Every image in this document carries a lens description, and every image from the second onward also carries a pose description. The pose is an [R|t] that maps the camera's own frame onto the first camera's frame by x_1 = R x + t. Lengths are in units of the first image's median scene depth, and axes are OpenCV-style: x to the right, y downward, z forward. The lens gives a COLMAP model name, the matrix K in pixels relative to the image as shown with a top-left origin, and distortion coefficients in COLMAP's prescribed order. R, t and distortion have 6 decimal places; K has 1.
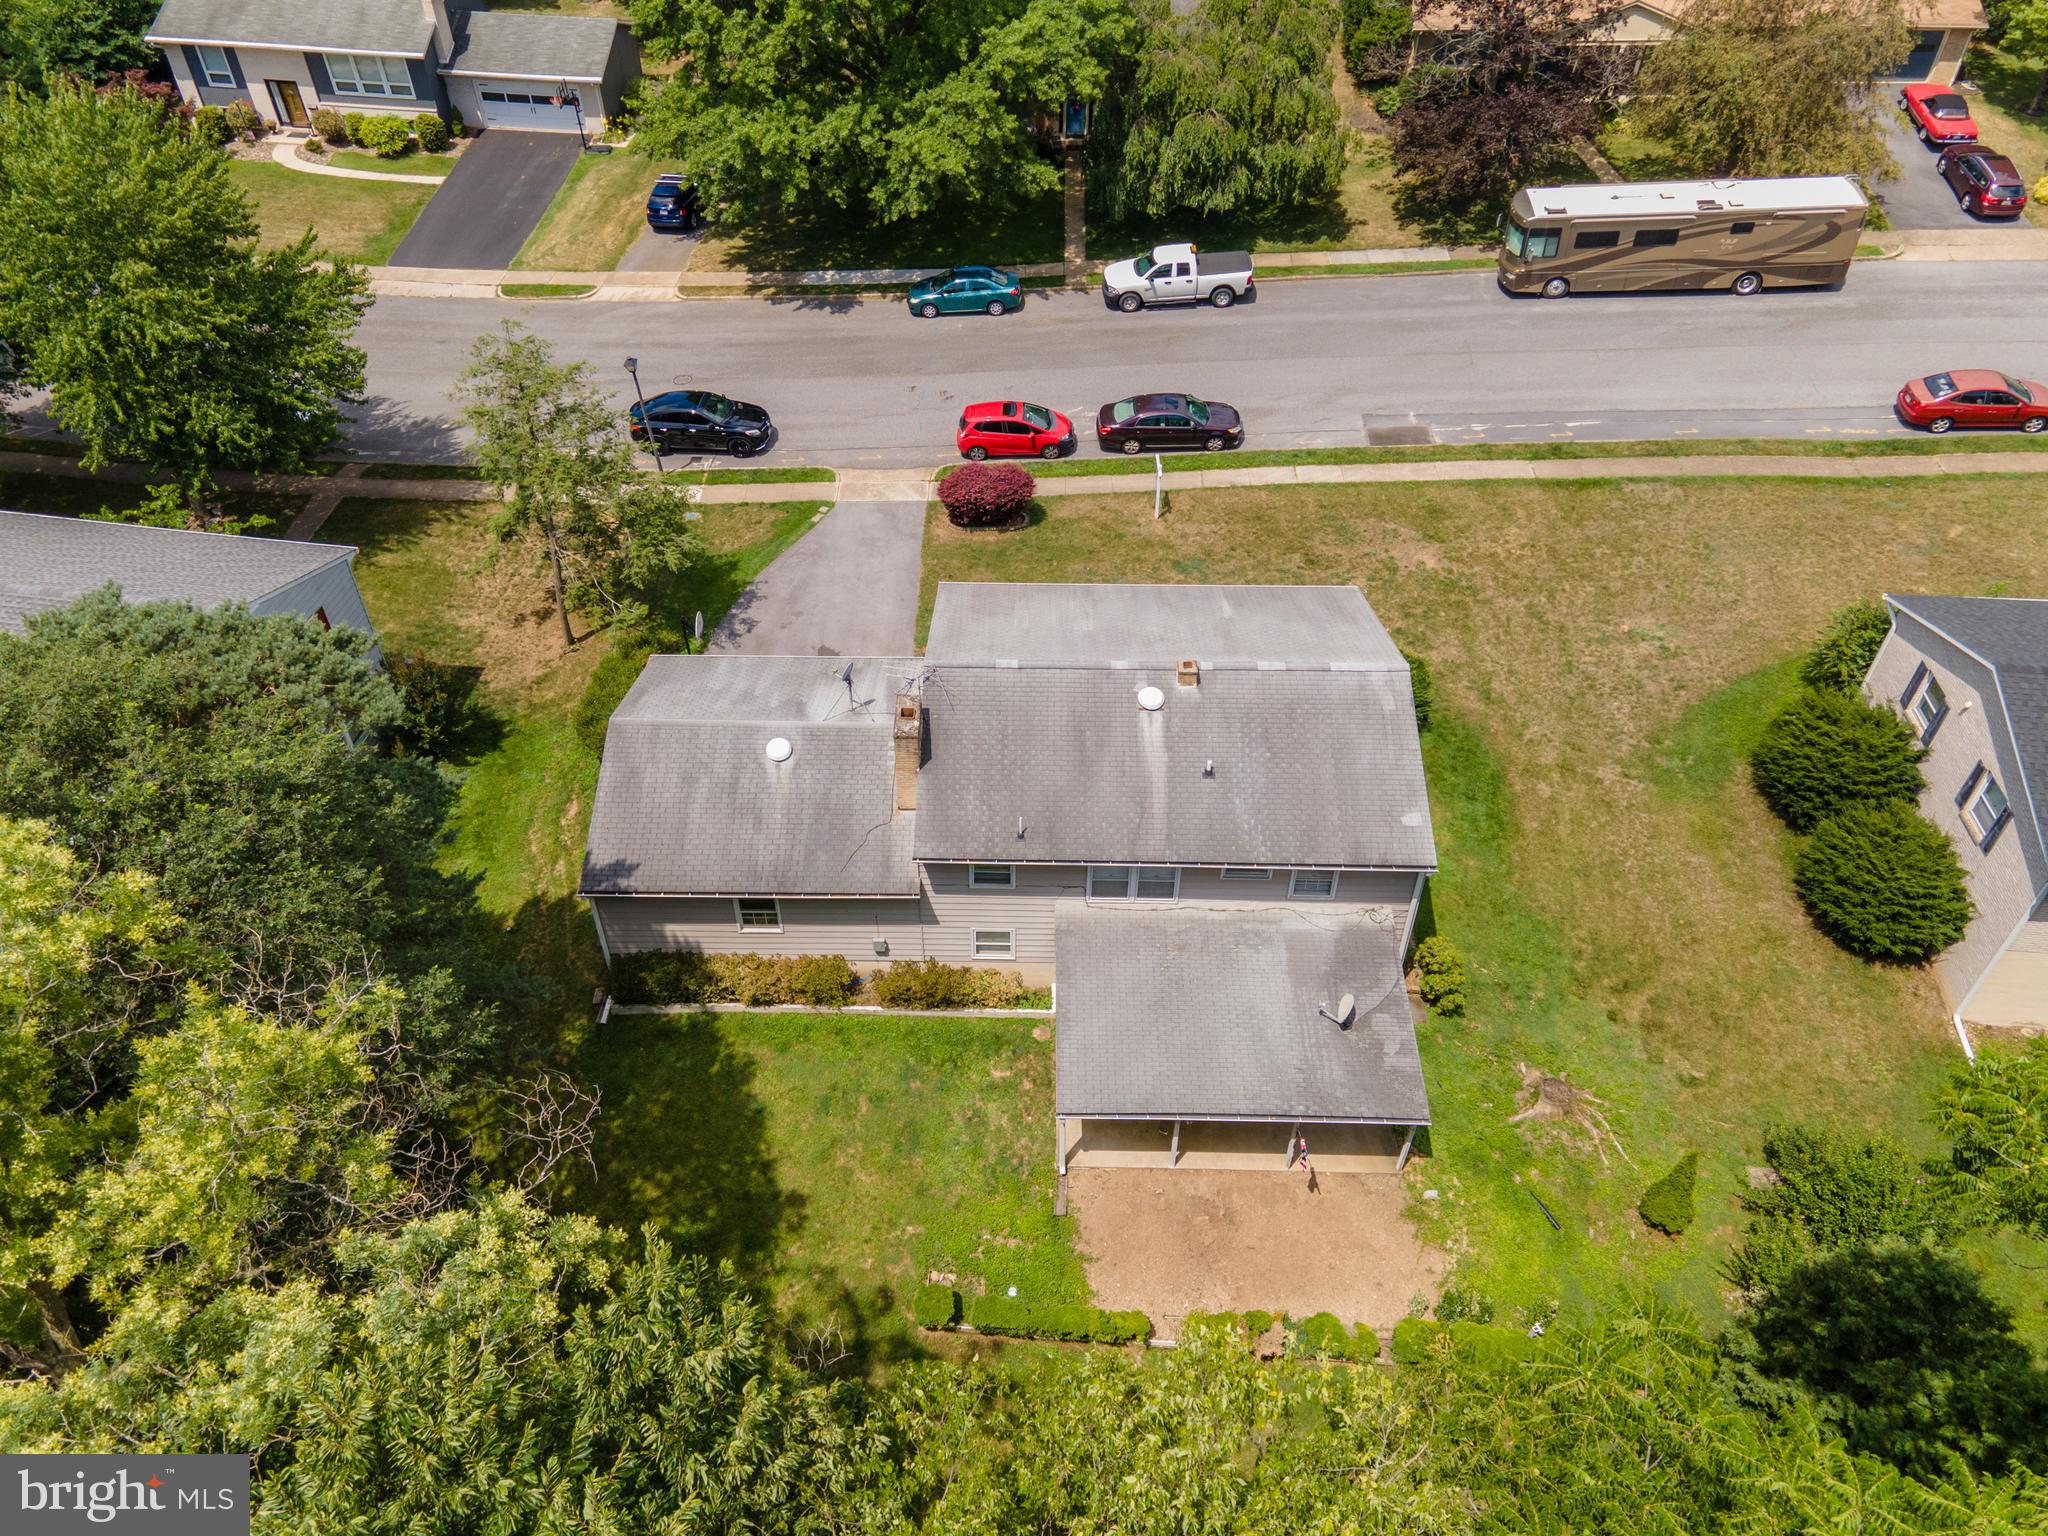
lens RADIAL K [[1477.0, 0, 1020.9], [0, 1477.0, 738.3], [0, 0, 1]] dist [0.045667, 0.051215]
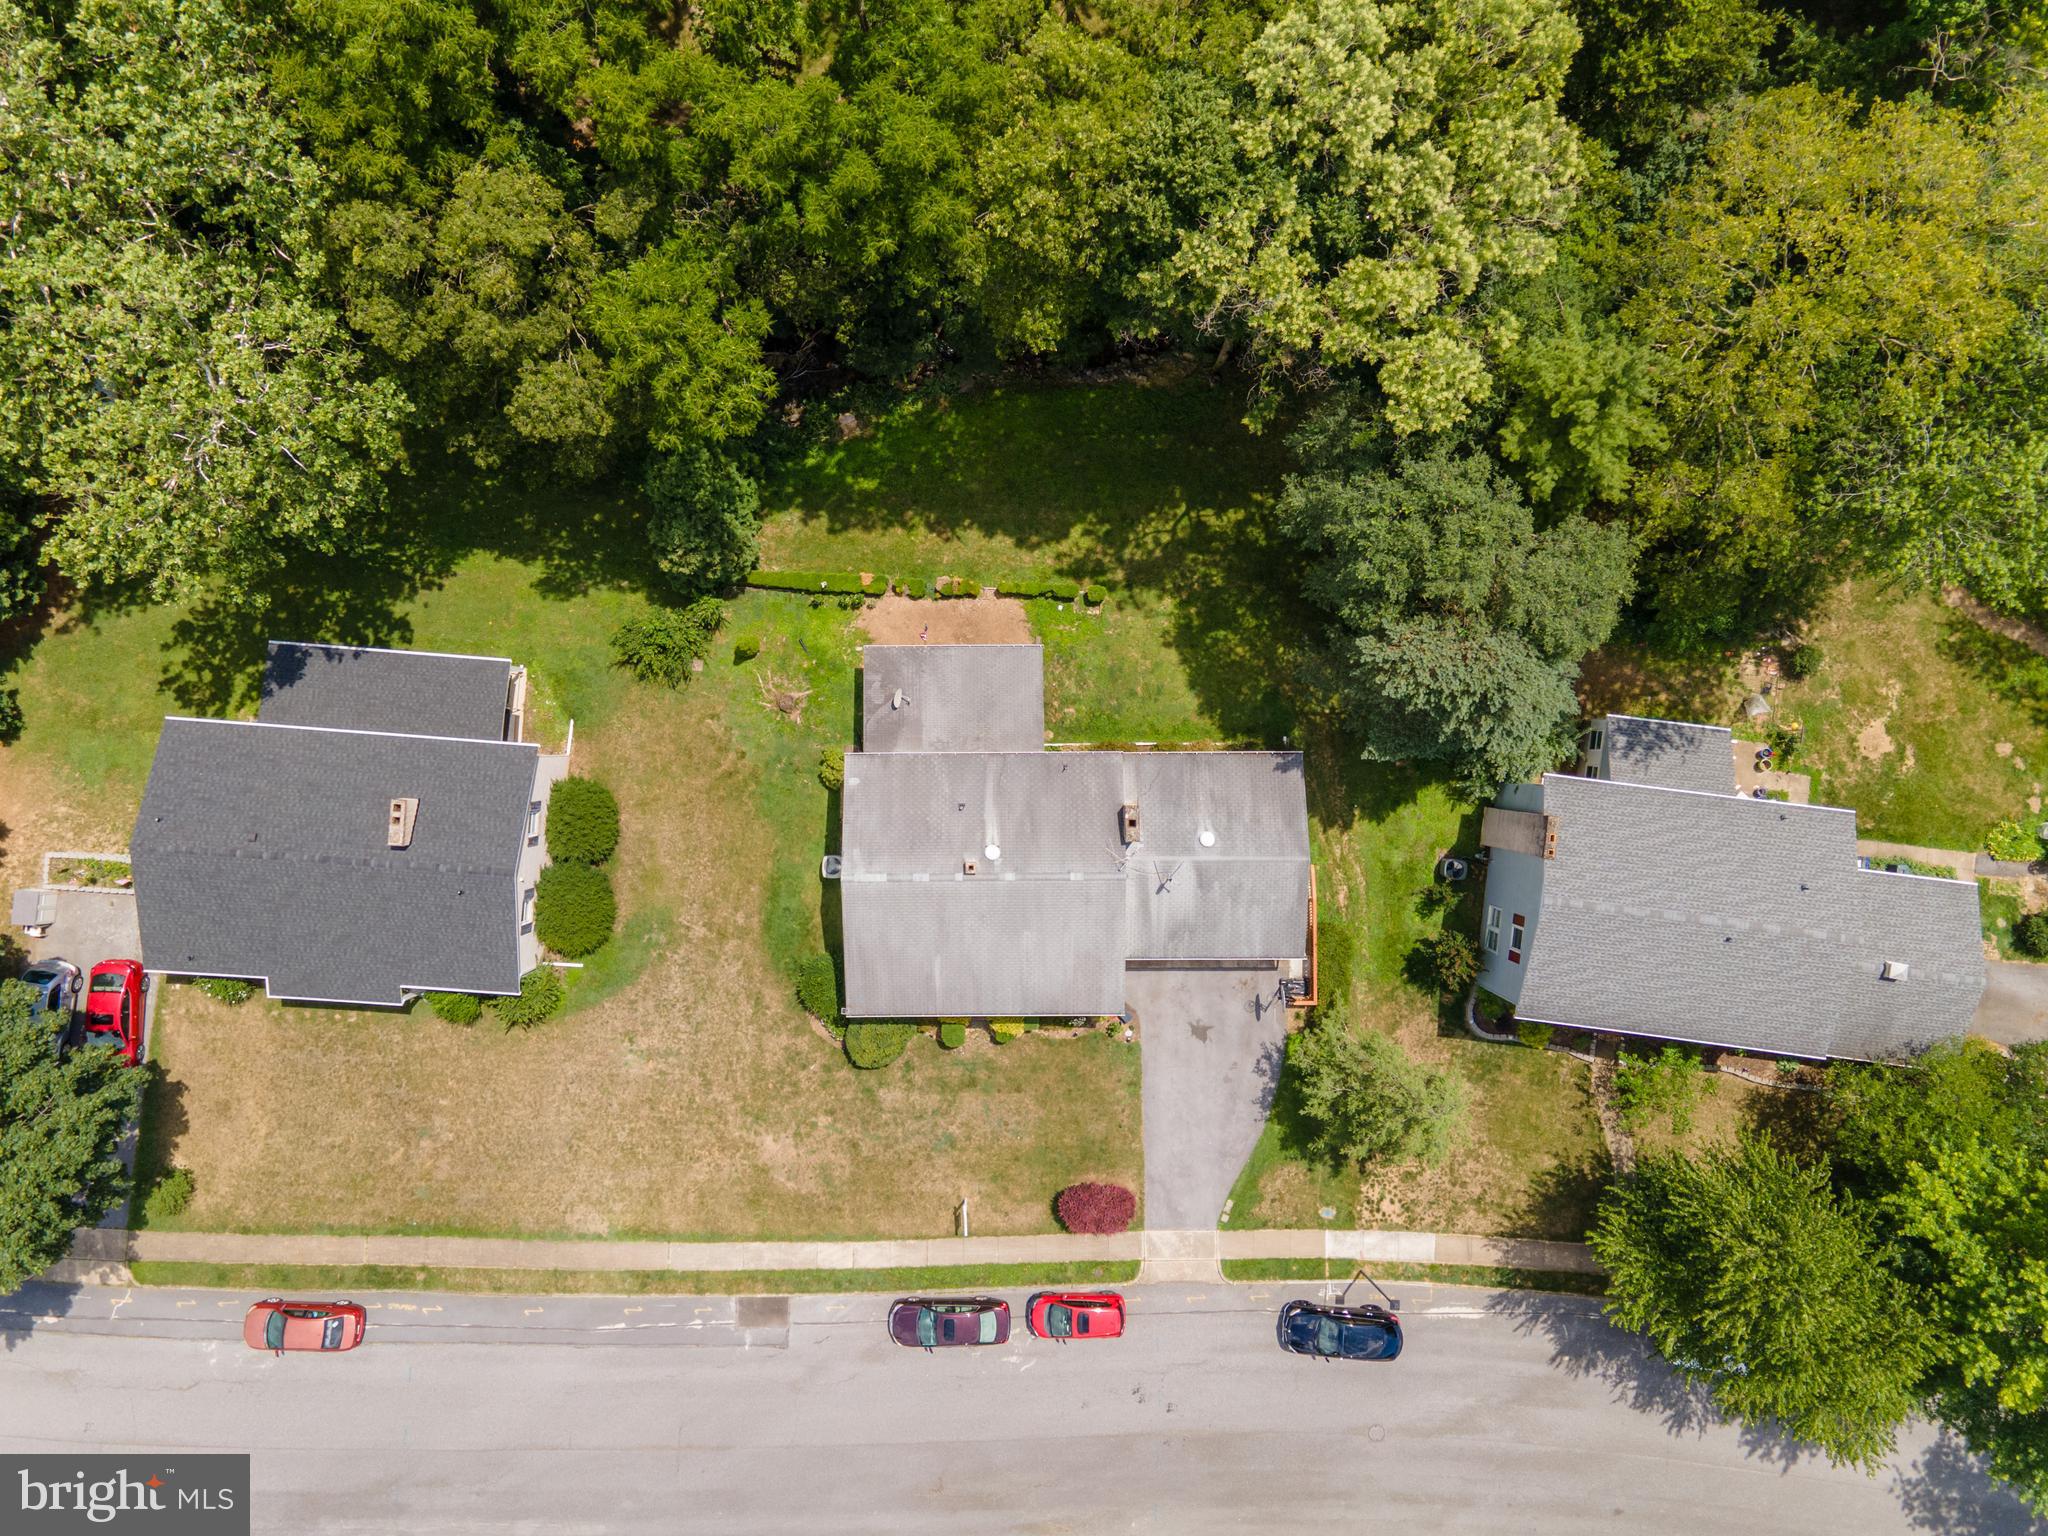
lens RADIAL K [[1477.0, 0, 1020.9], [0, 1477.0, 738.3], [0, 0, 1]] dist [0.045667, 0.051215]
pose [[-0.999827, 0.018487, 0.002210, 0.034508], [-0.010983, -0.681462, 0.731771, -0.850812], [0.015034, 0.731620, 0.681547, -0.193532]]
